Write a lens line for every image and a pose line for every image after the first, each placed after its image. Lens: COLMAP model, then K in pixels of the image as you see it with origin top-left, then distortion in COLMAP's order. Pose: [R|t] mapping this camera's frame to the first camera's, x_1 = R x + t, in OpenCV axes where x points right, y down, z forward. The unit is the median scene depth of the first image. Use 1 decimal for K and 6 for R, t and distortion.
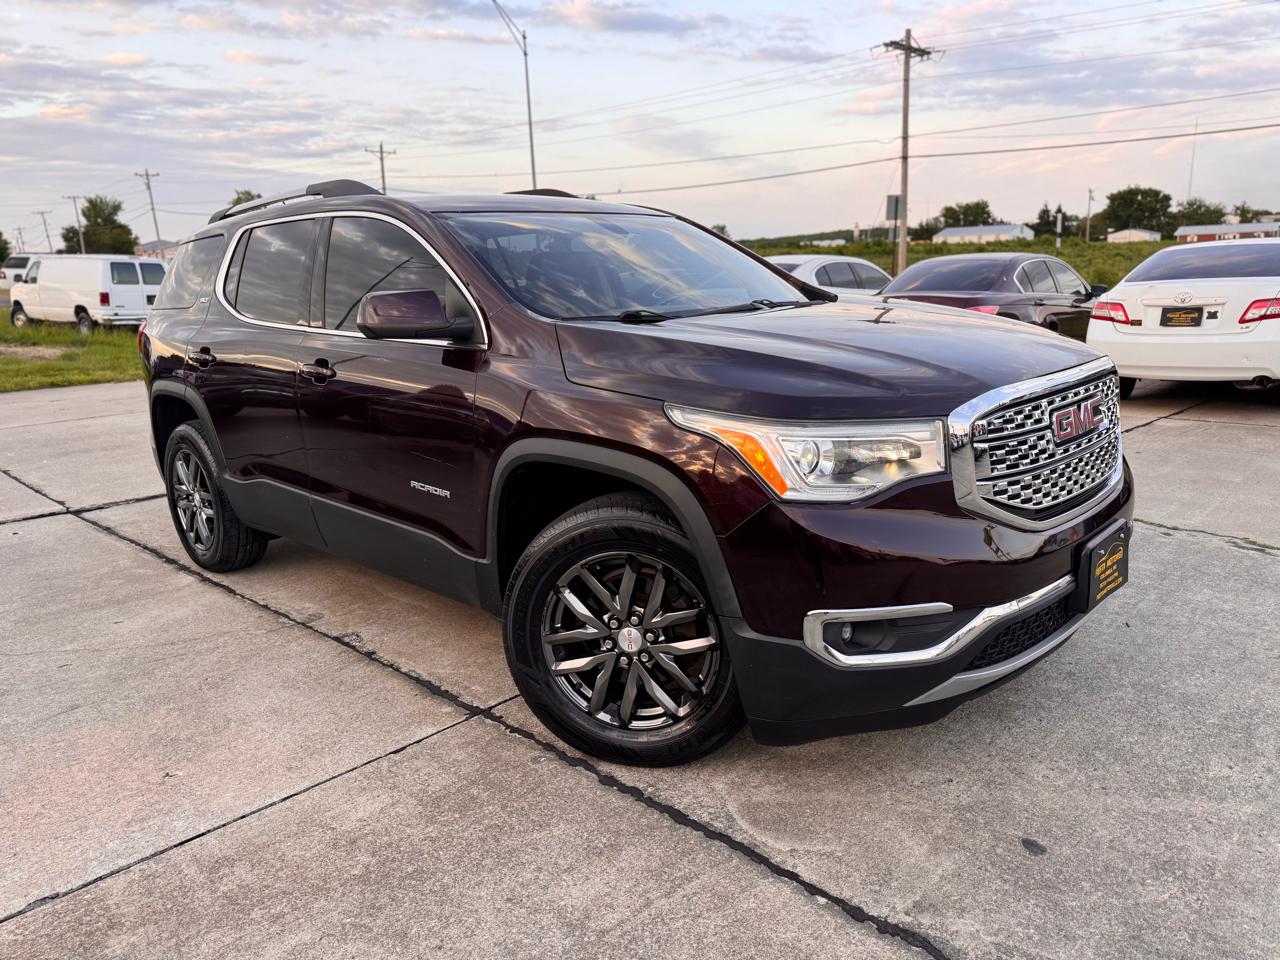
lens RADIAL K [[922.0, 0, 647.5], [0, 922.0, 474.8], [0, 0, 1]] dist [0.031845, -0.047413]
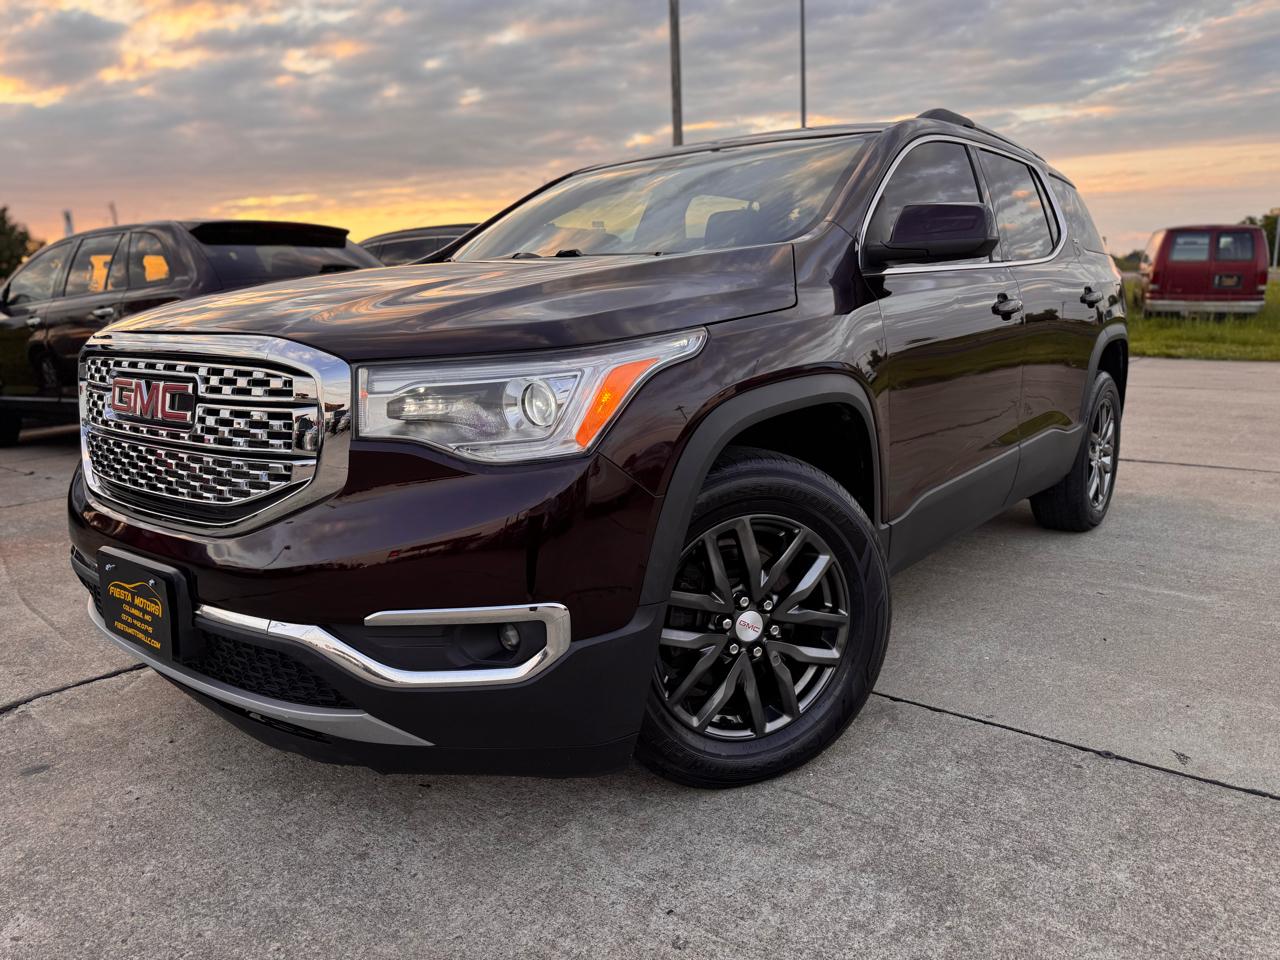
lens RADIAL K [[954.3, 0, 661.9], [0, 954.3, 460.2], [0, 0, 1]] dist [-0.015053, 0.001108]
pose [[0.096238, 0.222412, -0.970191, 0.792420], [-0.201612, 0.958867, 0.199817, -0.157078], [0.974726, 0.176372, 0.137120, 0.816480]]
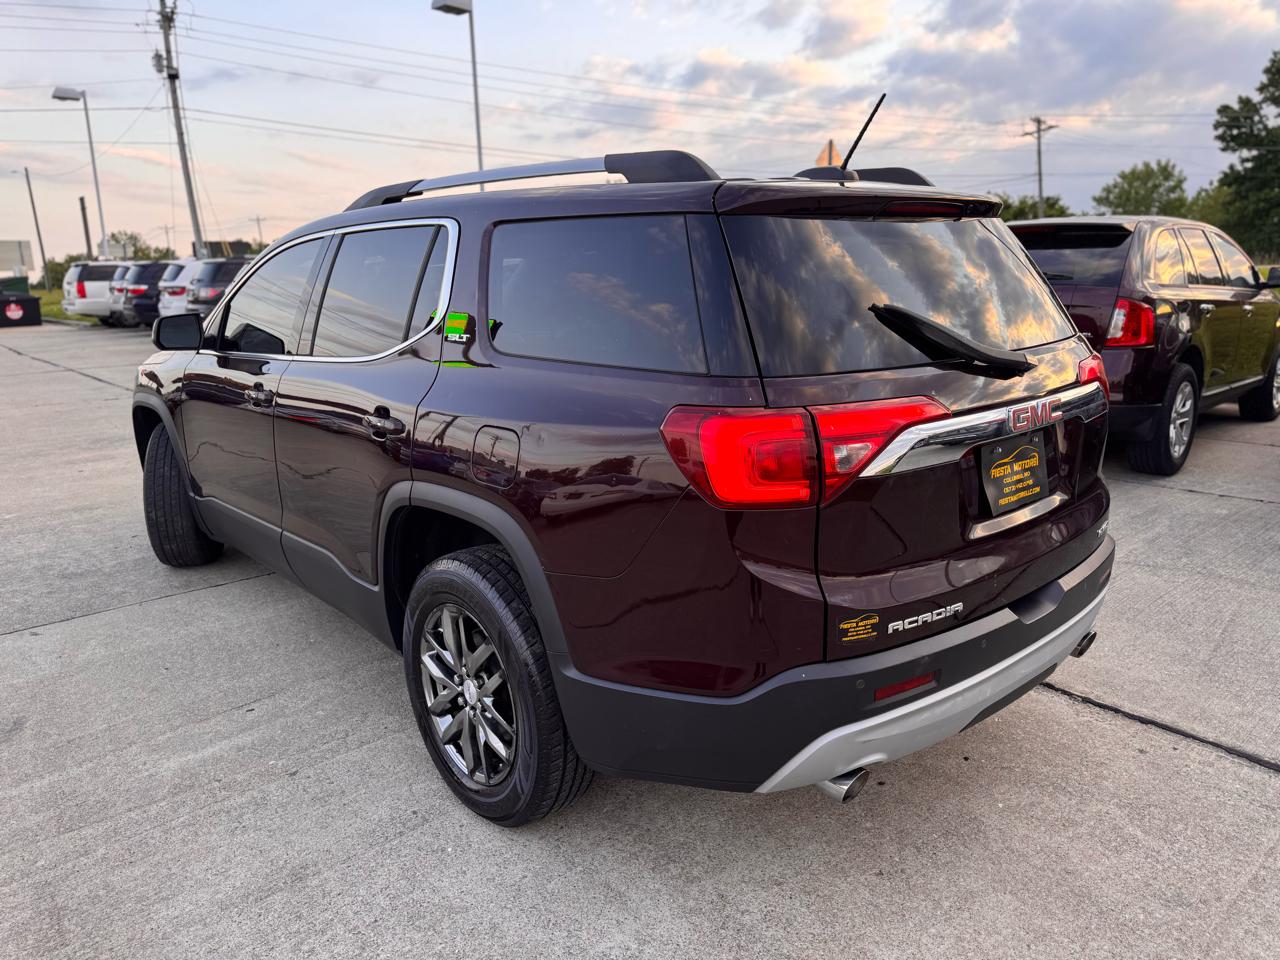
lens RADIAL K [[924.9, 0, 649.8], [0, 924.9, 484.3], [0, 0, 1]] dist [0.002259, -0.000769]
pose [[-0.996688, 0.052049, 0.062489, -0.403169], [0.074226, 0.896178, 0.437442, -0.464894], [-0.033233, 0.440631, -0.897073, 2.006016]]
